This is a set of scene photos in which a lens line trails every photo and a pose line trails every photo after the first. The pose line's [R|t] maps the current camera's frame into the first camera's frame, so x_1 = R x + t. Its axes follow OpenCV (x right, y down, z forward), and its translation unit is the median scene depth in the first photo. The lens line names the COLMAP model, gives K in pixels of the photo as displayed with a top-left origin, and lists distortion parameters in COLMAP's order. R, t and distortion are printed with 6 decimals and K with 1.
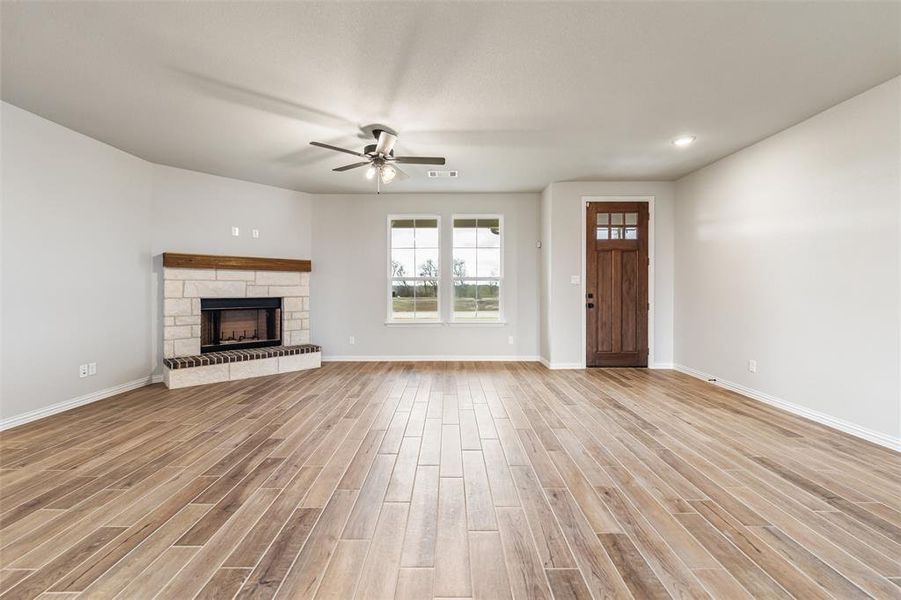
lens RADIAL K [[369.3, 0, 445.8], [0, 369.3, 293.1], [0, 0, 1]] dist [-0.002519, -0.000266]
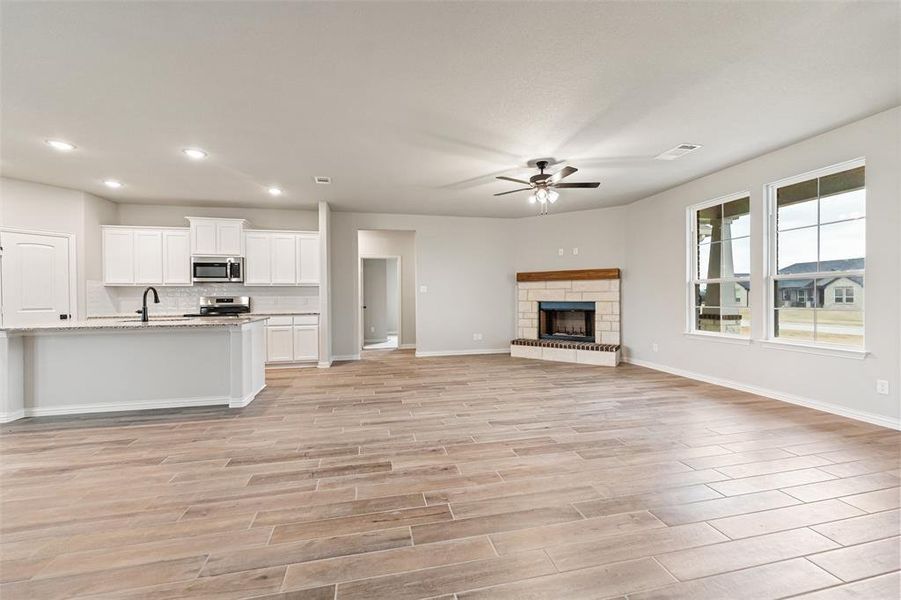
lens RADIAL K [[364.6, 0, 449.4], [0, 364.6, 298.3], [0, 0, 1]] dist [-0.000655, -0.000244]
pose [[0.219821, 0.001422, -0.975539, 0.694191], [-0.005127, 0.999987, 0.000302, 0.002924], [0.975527, 0.004935, 0.219825, 0.338130]]
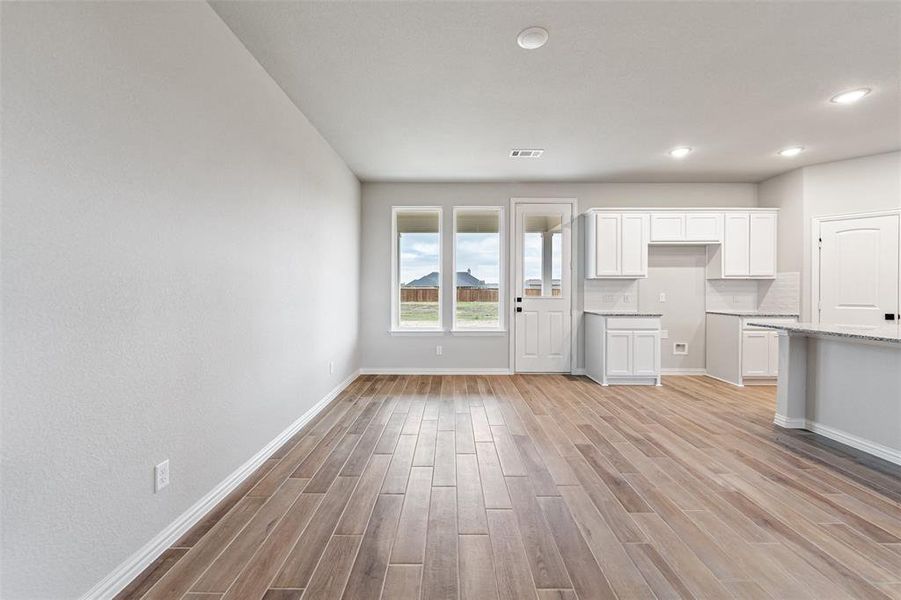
lens RADIAL K [[372.3, 0, 456.4], [0, 372.3, 293.5], [0, 0, 1]] dist [0.003385, 0.000289]
pose [[-0.999882, -0.001439, -0.015312, 0.411942], [-0.001745, 0.999798, 0.020038, -0.005835], [0.015280, 0.020062, -0.999682, 0.313732]]
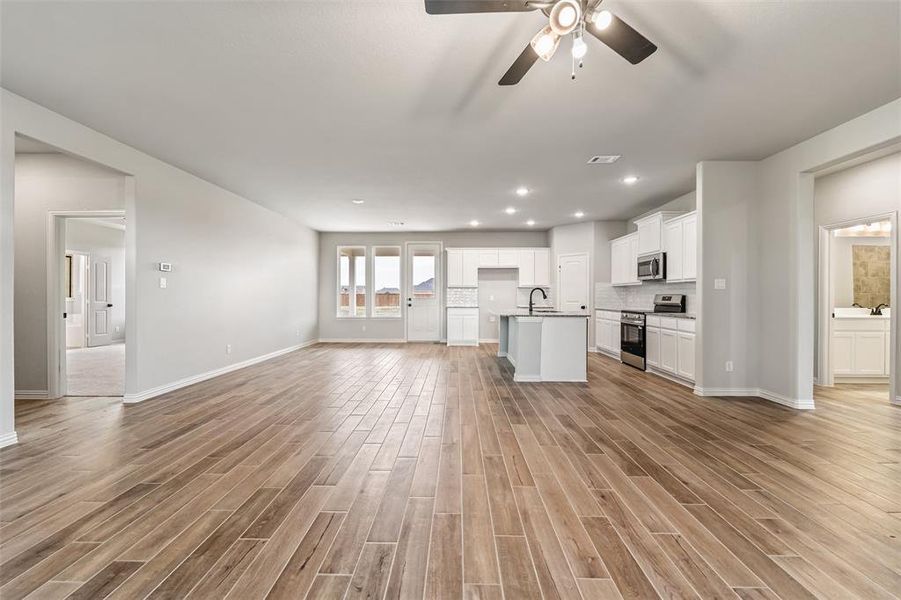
lens RADIAL K [[364.6, 0, 449.4], [0, 364.6, 298.3], [0, 0, 1]] dist [-0.000655, -0.000244]
pose [[-0.999893, -0.002273, 0.014476, -0.029960], [-0.001988, 0.999804, 0.019703, -0.008770], [-0.014518, 0.019672, -0.999701, 1.102563]]
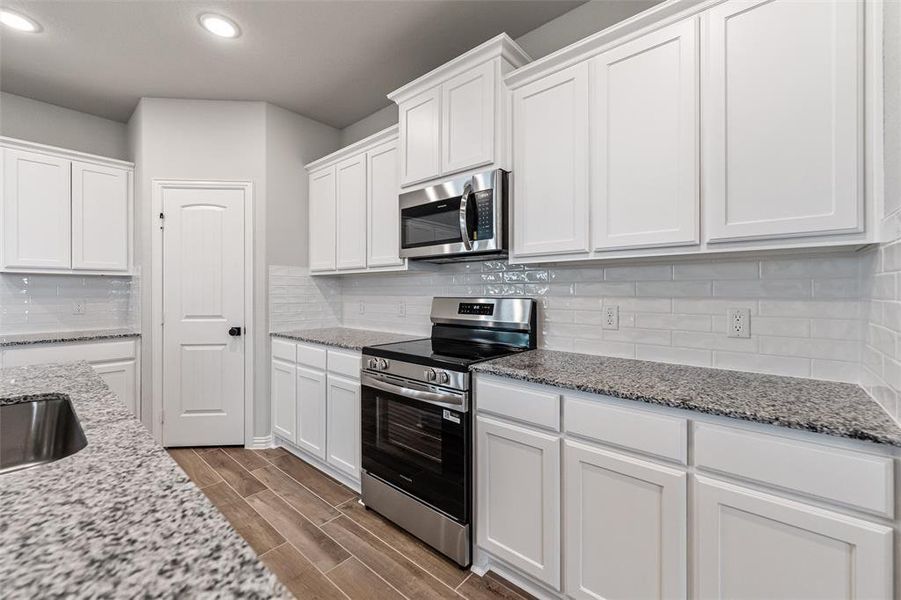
lens RADIAL K [[369.8, 0, 449.8], [0, 369.8, 286.3], [0, 0, 1]] dist [-0.001169, -0.000447]
pose [[-0.654853, -0.008144, -0.755712, -0.376734], [-0.009301, 0.999953, -0.002716, -0.012231], [0.755699, 0.005250, -0.654898, 0.126473]]
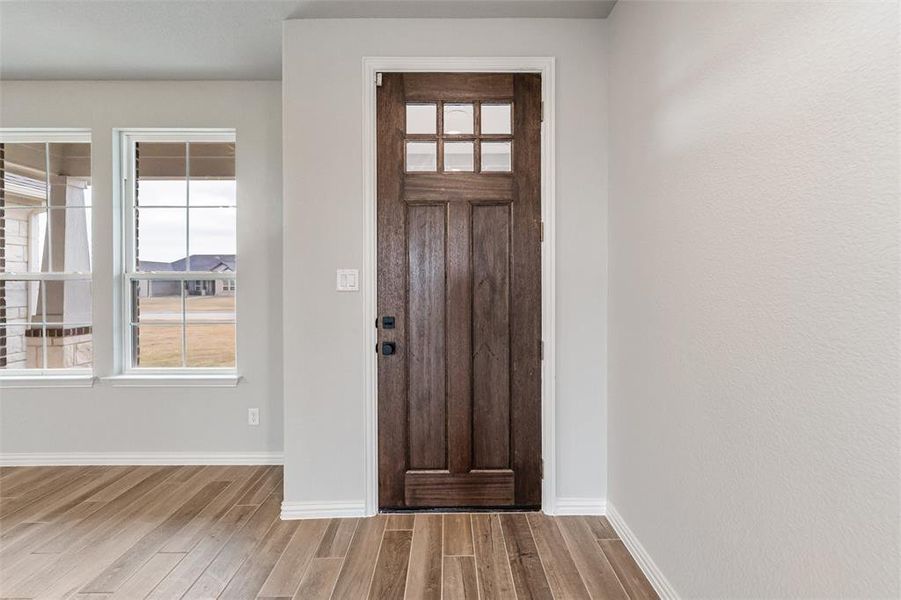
lens RADIAL K [[369.8, 0, 449.8], [0, 369.8, 286.3], [0, 0, 1]] dist [-0.001169, -0.000447]
pose [[0.999912, -0.002997, 0.012928, 0.506663], [0.003001, 0.999995, -0.000306, -0.032945], [-0.012927, 0.000345, 0.999916, 0.699890]]
